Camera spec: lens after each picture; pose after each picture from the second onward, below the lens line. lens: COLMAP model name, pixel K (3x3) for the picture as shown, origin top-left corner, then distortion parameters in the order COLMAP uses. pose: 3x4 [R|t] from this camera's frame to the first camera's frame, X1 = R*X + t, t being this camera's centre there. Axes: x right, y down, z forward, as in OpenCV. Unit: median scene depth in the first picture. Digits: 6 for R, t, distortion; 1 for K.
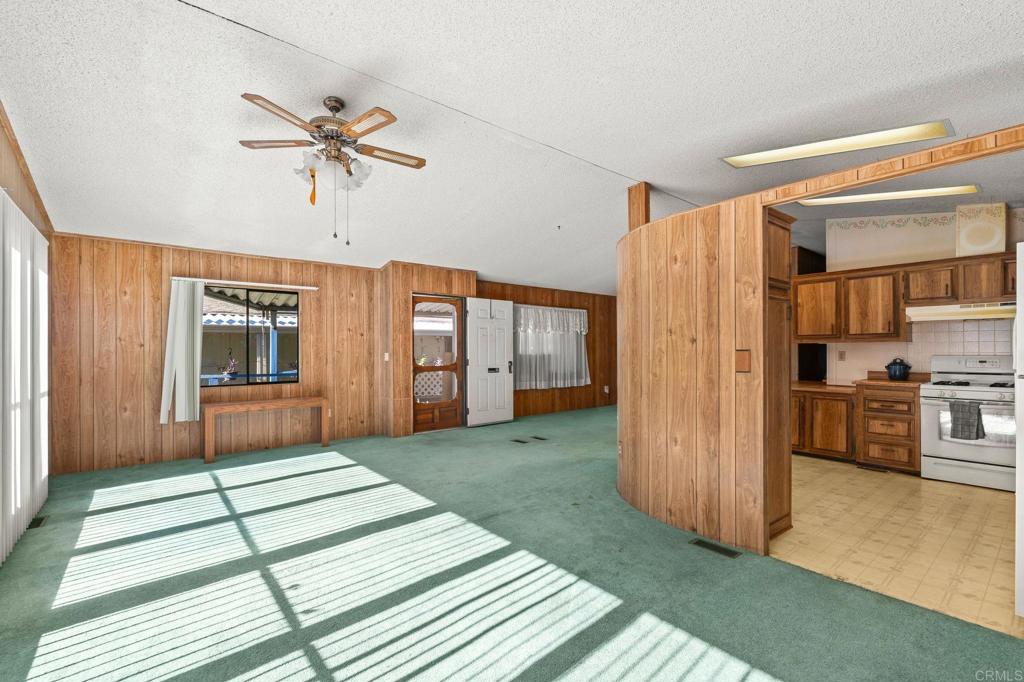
lens RADIAL K [[451.0, 0, 510.3], [0, 451.0, 345.9], [0, 0, 1]] dist [-0.007989, 0.000072]
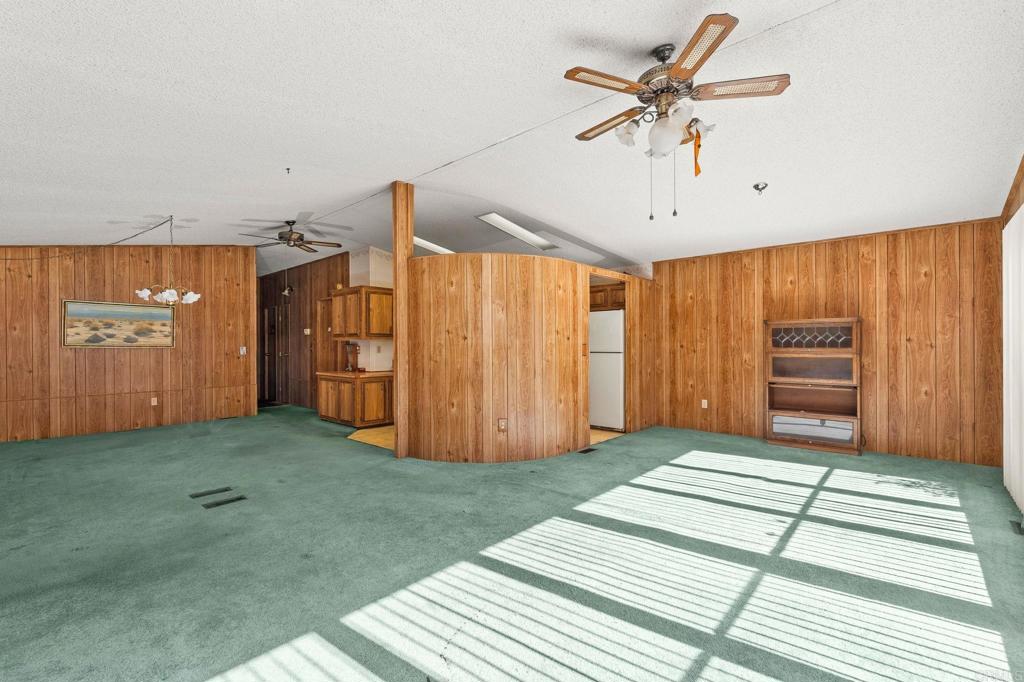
lens RADIAL K [[451.0, 0, 510.3], [0, 451.0, 345.9], [0, 0, 1]] dist [-0.007989, 0.000072]
pose [[-0.147299, -0.000650, 0.989092, -0.773928], [-0.004829, 0.999988, -0.000062, 0.010592], [-0.989080, -0.004785, -0.147300, 0.918058]]
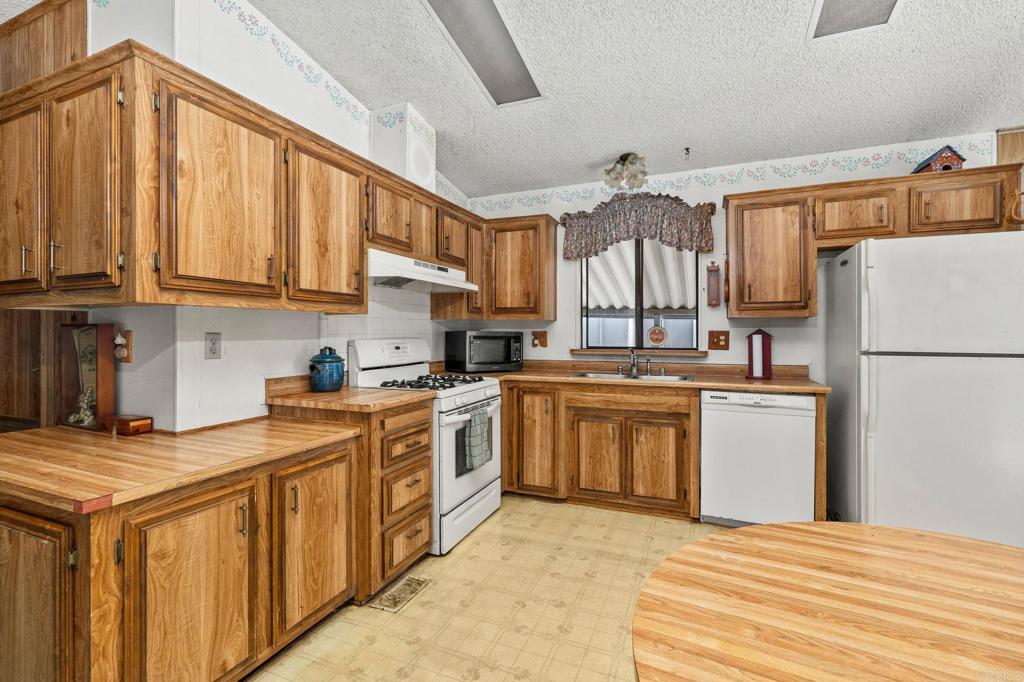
lens RADIAL K [[461.2, 0, 505.5], [0, 461.2, 333.7], [0, 0, 1]] dist [-0.001078, 0.000104]
pose [[-0.459914, -0.000475, 0.887963, 0.333929], [-0.007249, 0.999969, -0.003220, 0.013815], [-0.887934, -0.007918, -0.459903, 1.095277]]
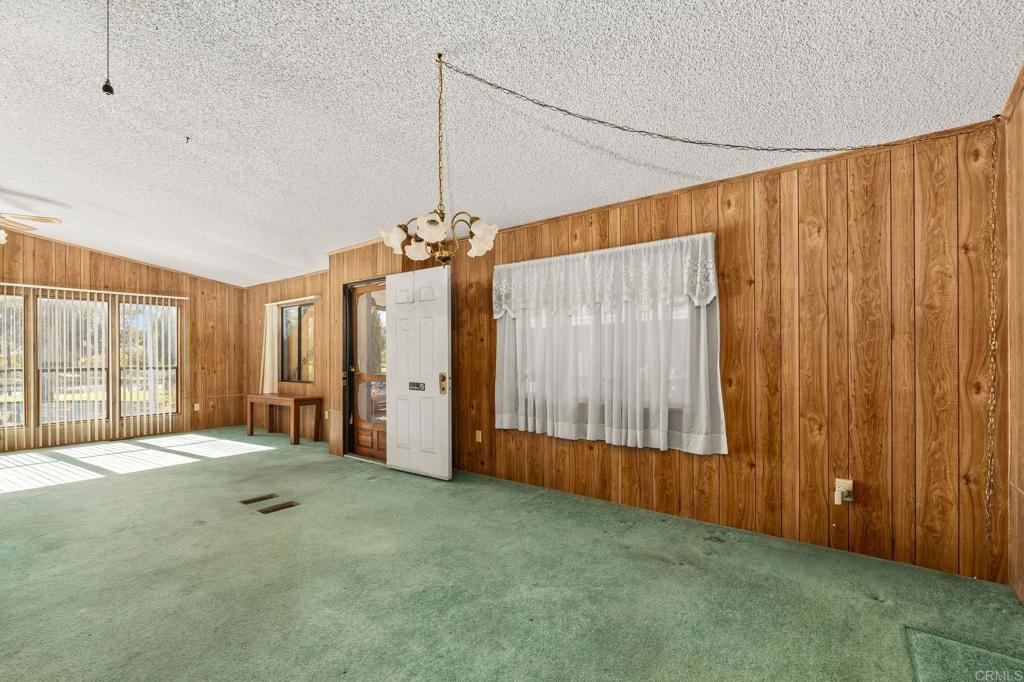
lens RADIAL K [[459.9, 0, 511.2], [0, 459.9, 354.3], [0, 0, 1]] dist [-0.002332, 0.000259]
pose [[0.218162, 0.001650, -0.975911, 0.935548], [0.016270, 0.999853, 0.005327, 0.014554], [0.975777, -0.017040, 0.218103, 1.542310]]
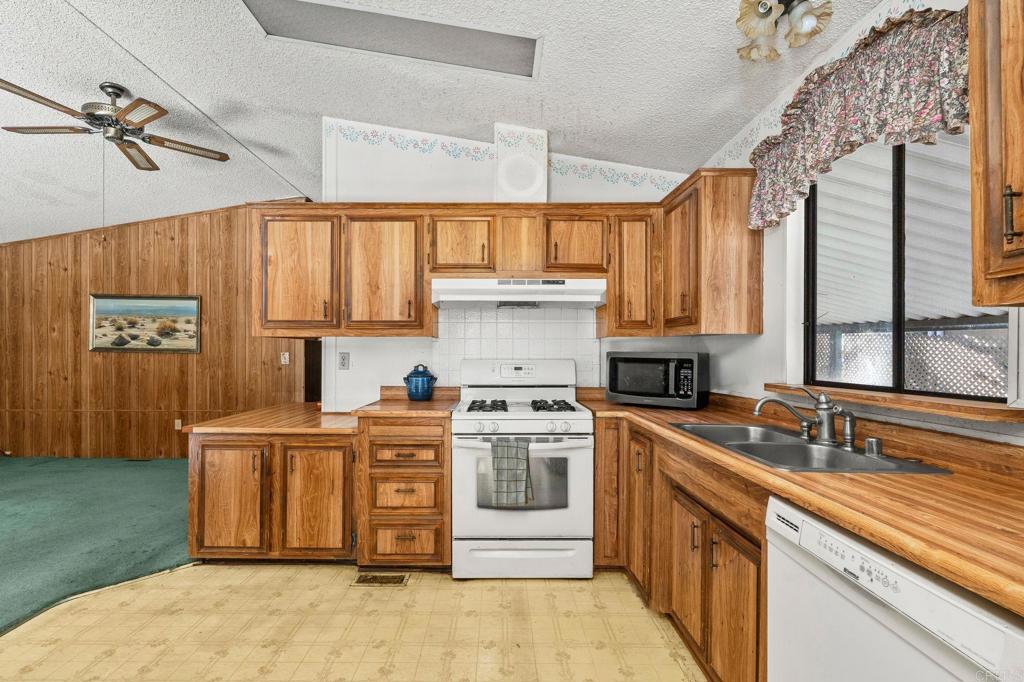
lens RADIAL K [[455.4, 0, 493.4], [0, 455.4, 352.9], [0, 0, 1]] dist [-0.002530, -0.000122]
pose [[0.632456, 0.001565, 0.774595, 0.466127], [-0.010531, 0.999923, 0.006578, 0.007381], [-0.774525, -0.012318, 0.632423, 0.552555]]
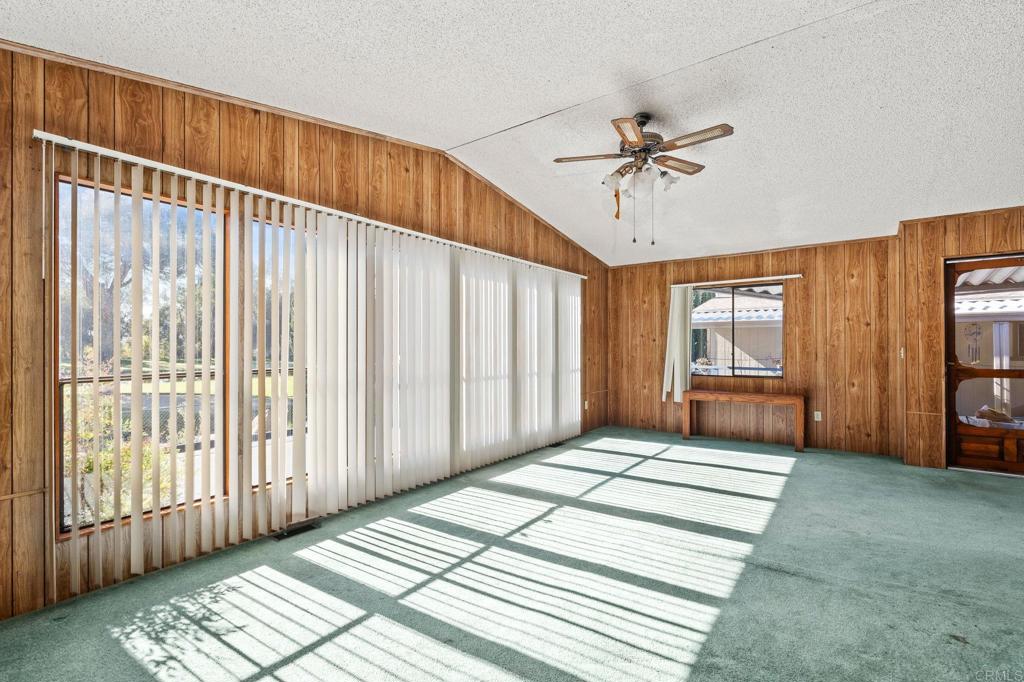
lens RADIAL K [[453.4, 0, 508.9], [0, 453.4, 336.8], [0, 0, 1]] dist [-0.010910, -0.000253]
pose [[0.240707, -0.015478, -0.970474, 0.388744], [0.009072, 0.999865, -0.013696, 0.002945], [0.970555, -0.005508, 0.240815, 0.274548]]
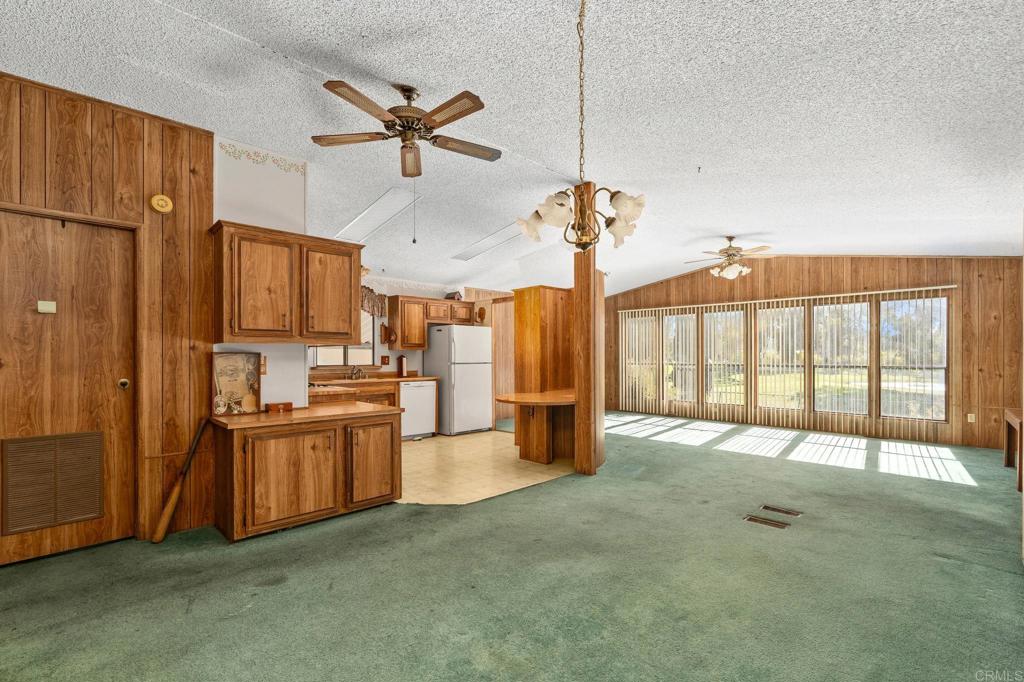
lens RADIAL K [[459.9, 0, 511.2], [0, 459.9, 354.3], [0, 0, 1]] dist [-0.002332, 0.000259]
pose [[-0.996121, 0.003108, -0.087940, 0.545588], [0.004220, 0.999914, -0.012454, 0.019786], [0.087893, -0.012777, -0.996048, 2.000779]]
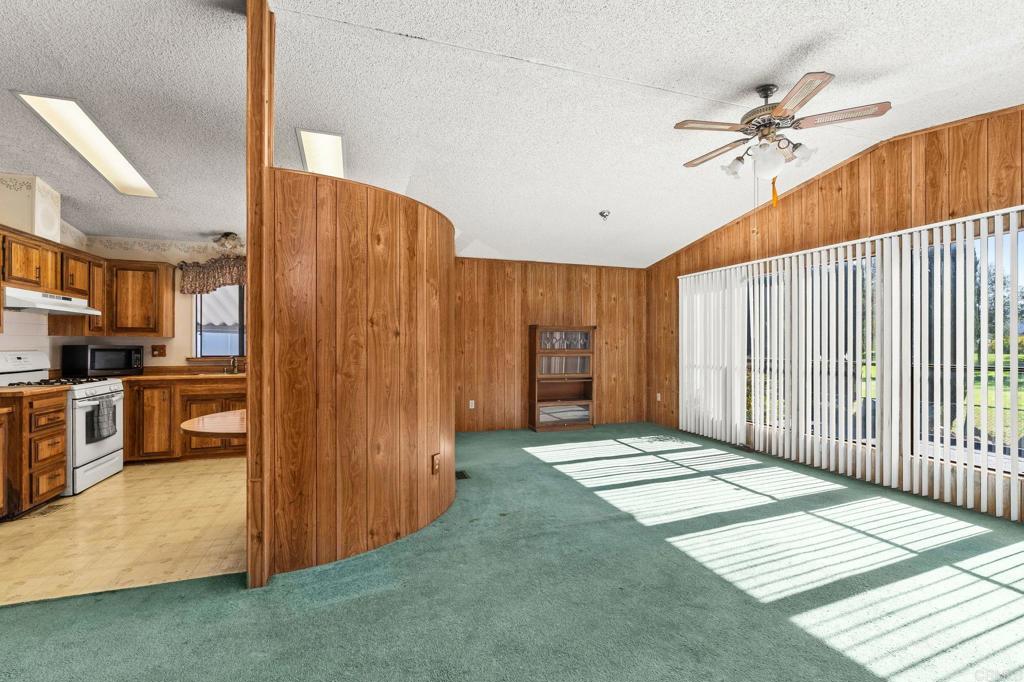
lens RADIAL K [[451.0, 0, 510.3], [0, 451.0, 345.9], [0, 0, 1]] dist [-0.007989, 0.000072]
pose [[-0.933314, 0.000281, 0.359062, -0.143697], [-0.002857, 0.999962, -0.008209, 0.014748], [-0.359051, -0.008688, -0.933278, 1.369235]]
